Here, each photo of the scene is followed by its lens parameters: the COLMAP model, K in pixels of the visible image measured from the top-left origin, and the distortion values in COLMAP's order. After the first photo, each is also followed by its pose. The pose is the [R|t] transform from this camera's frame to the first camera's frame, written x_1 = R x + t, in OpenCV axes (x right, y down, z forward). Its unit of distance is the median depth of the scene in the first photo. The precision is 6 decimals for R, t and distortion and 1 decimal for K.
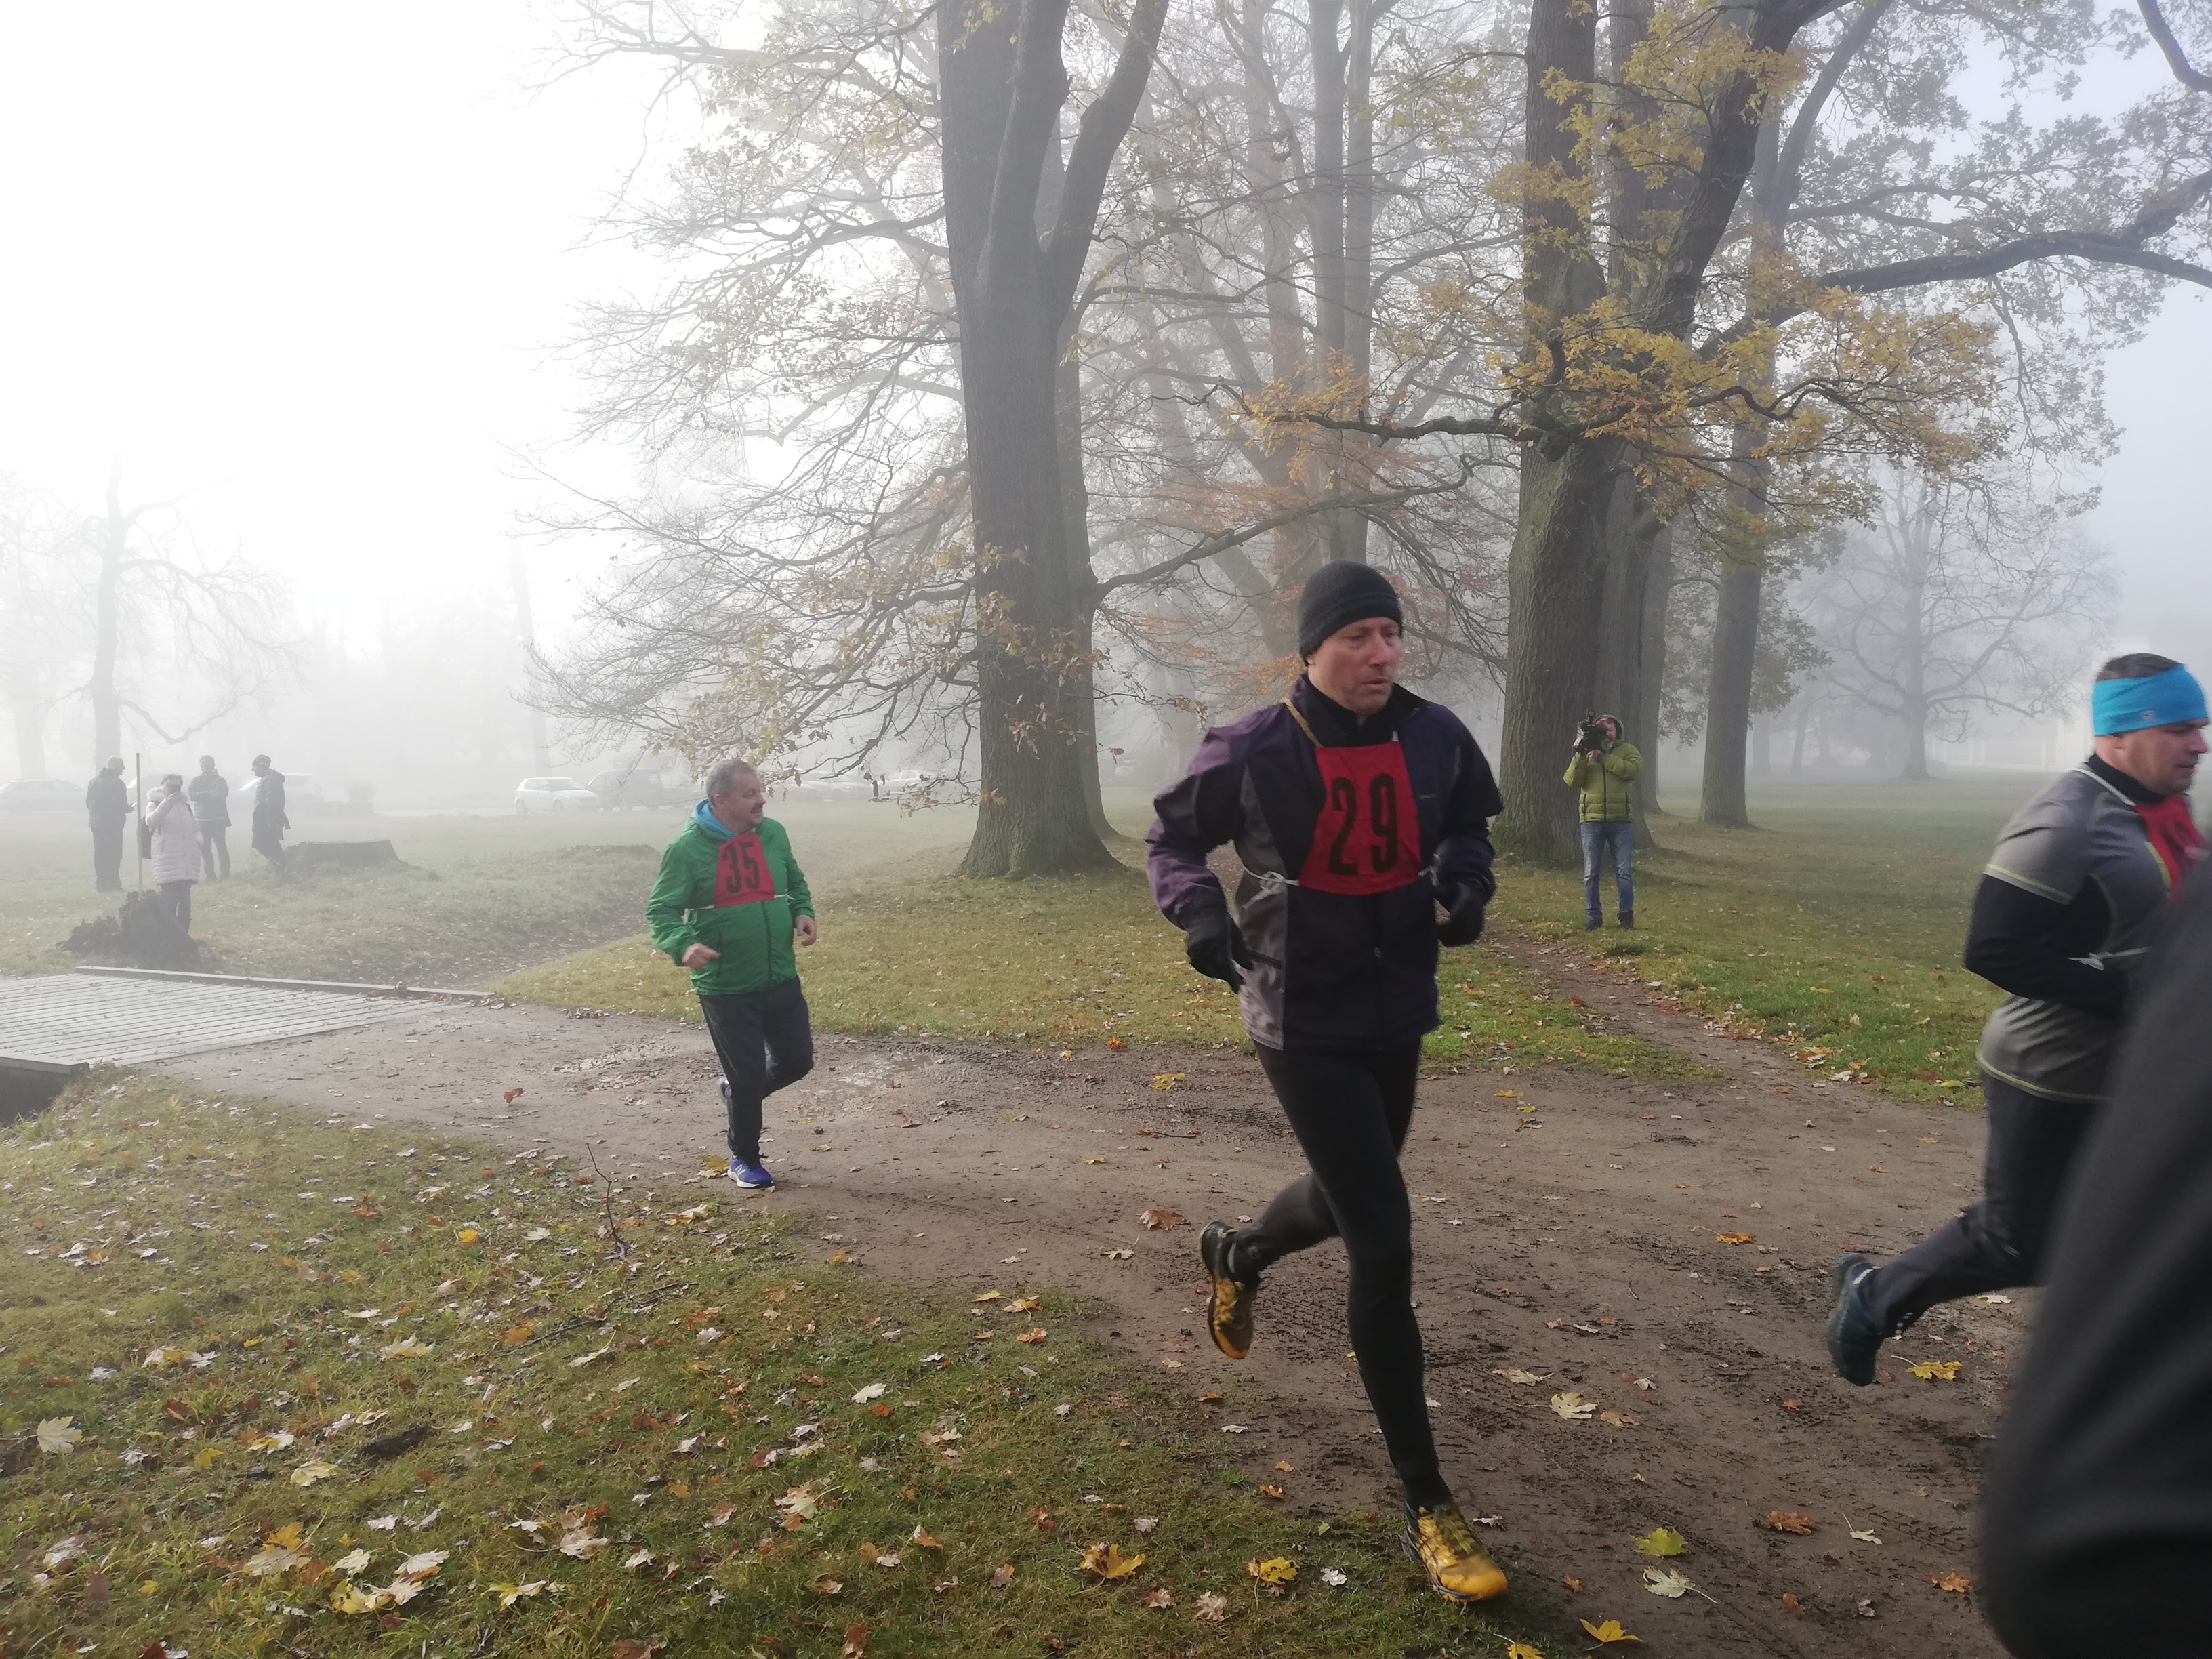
lens RADIAL K [[1641.9, 0, 1073.7], [0, 1641.9, 801.6], [0, 0, 1]] dist [0.051234, -0.067307]
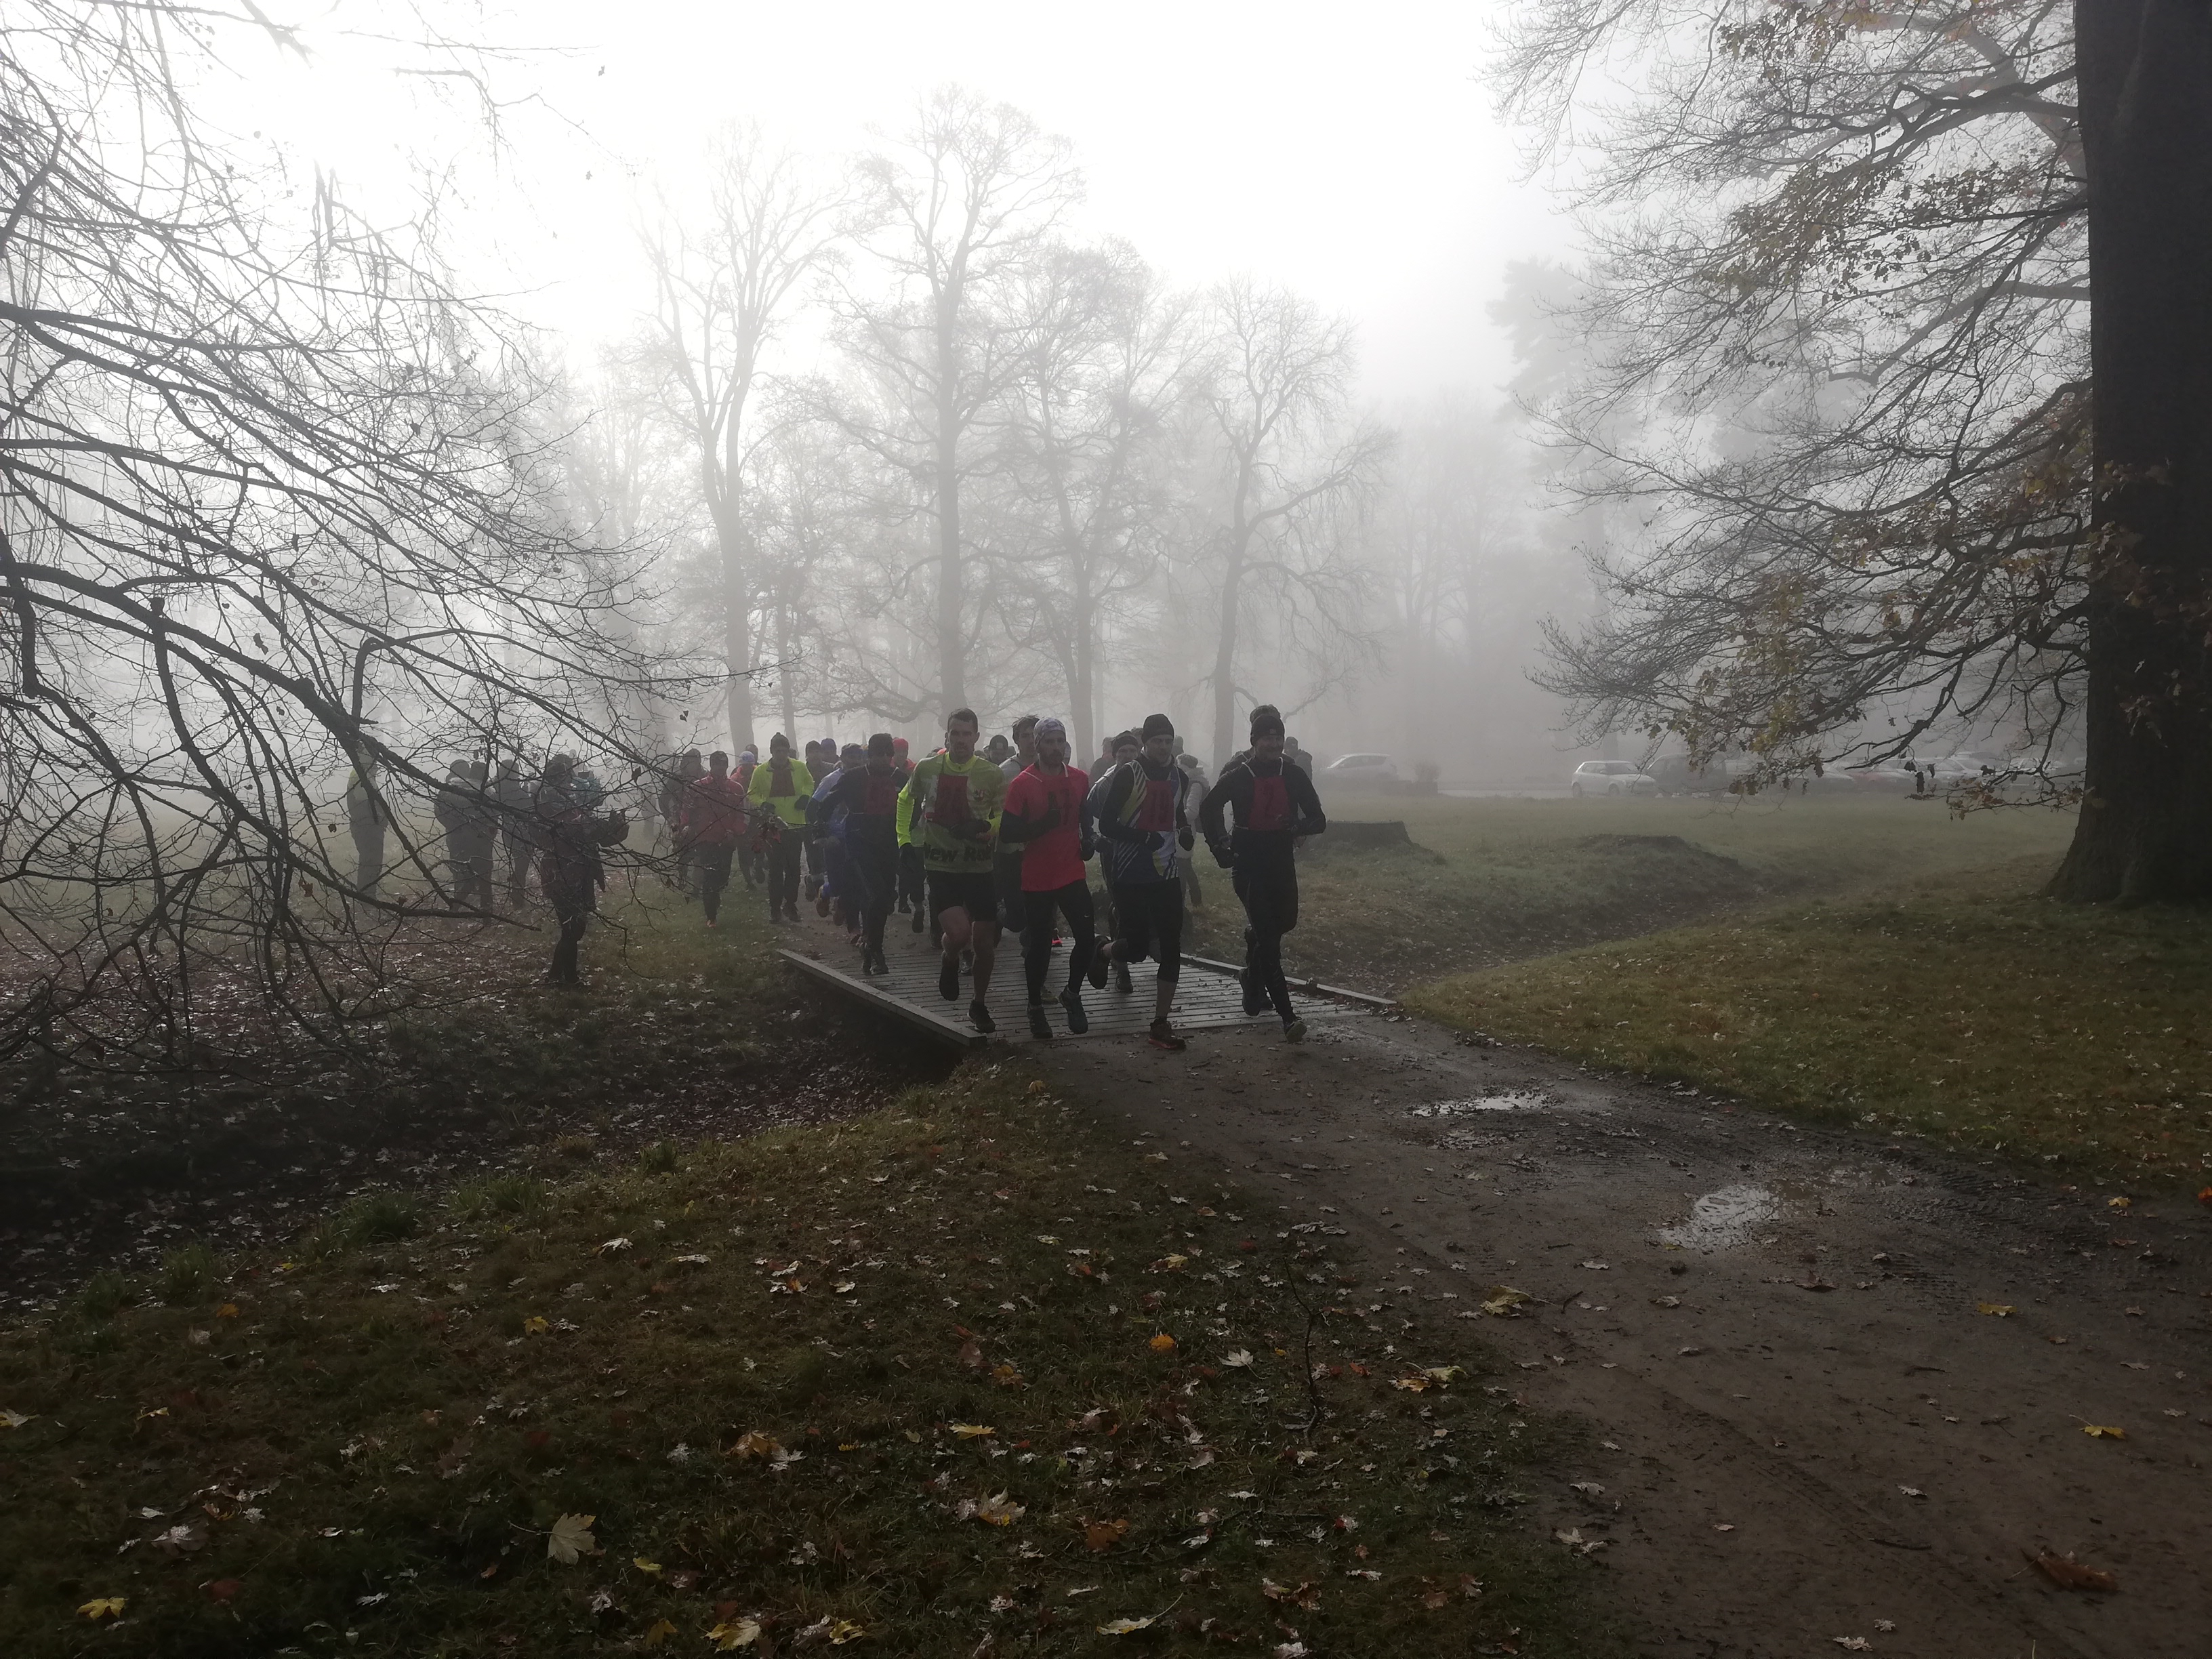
lens RADIAL K [[1641.9, 0, 1096.6], [0, 1641.9, 828.1], [0, 0, 1]] dist [0.051234, -0.067307]
pose [[0.814132, 0.039594, -0.579328, 0.020920], [-0.024347, 0.999123, 0.034070, -0.003598], [0.580169, -0.013632, 0.814382, 0.124505]]
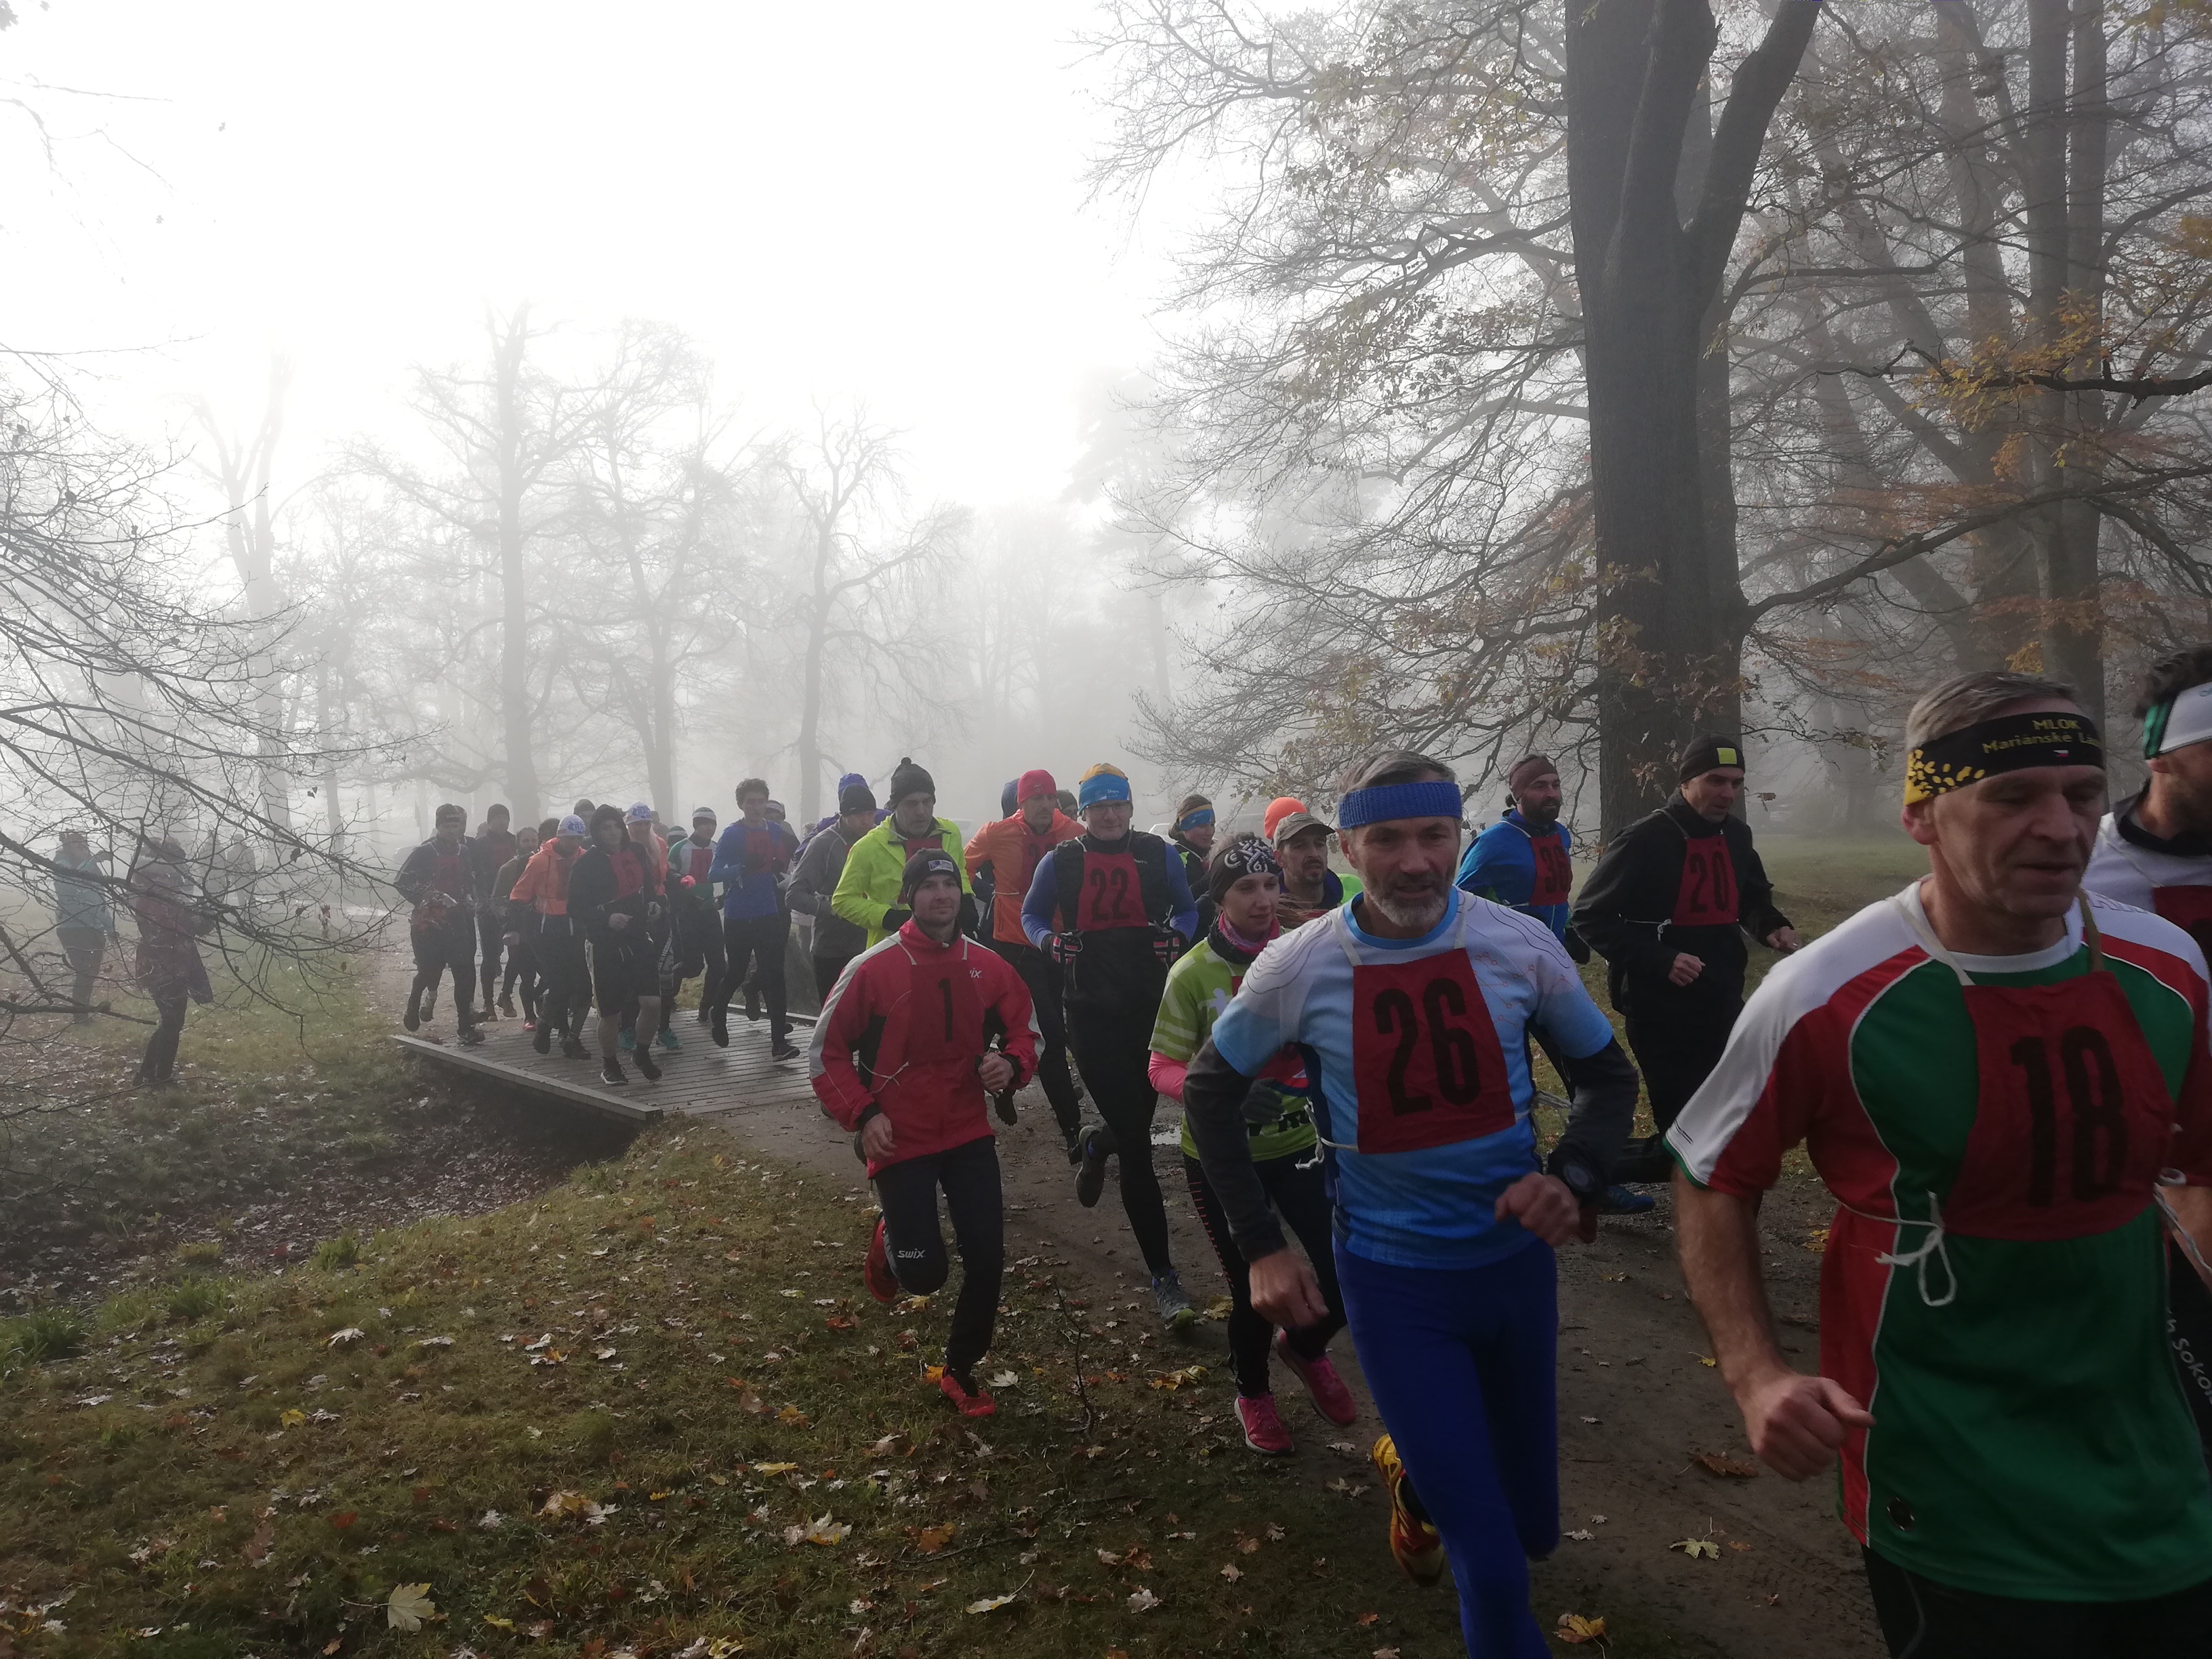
lens RADIAL K [[1641.9, 0, 1085.3], [0, 1641.9, 820.2], [0, 0, 1]] dist [0.051234, -0.067307]
pose [[0.932707, 0.001033, -0.360633, 0.005647], [-0.006967, 0.999861, -0.015154, -0.003537], [0.360568, 0.016647, 0.932585, 0.084130]]
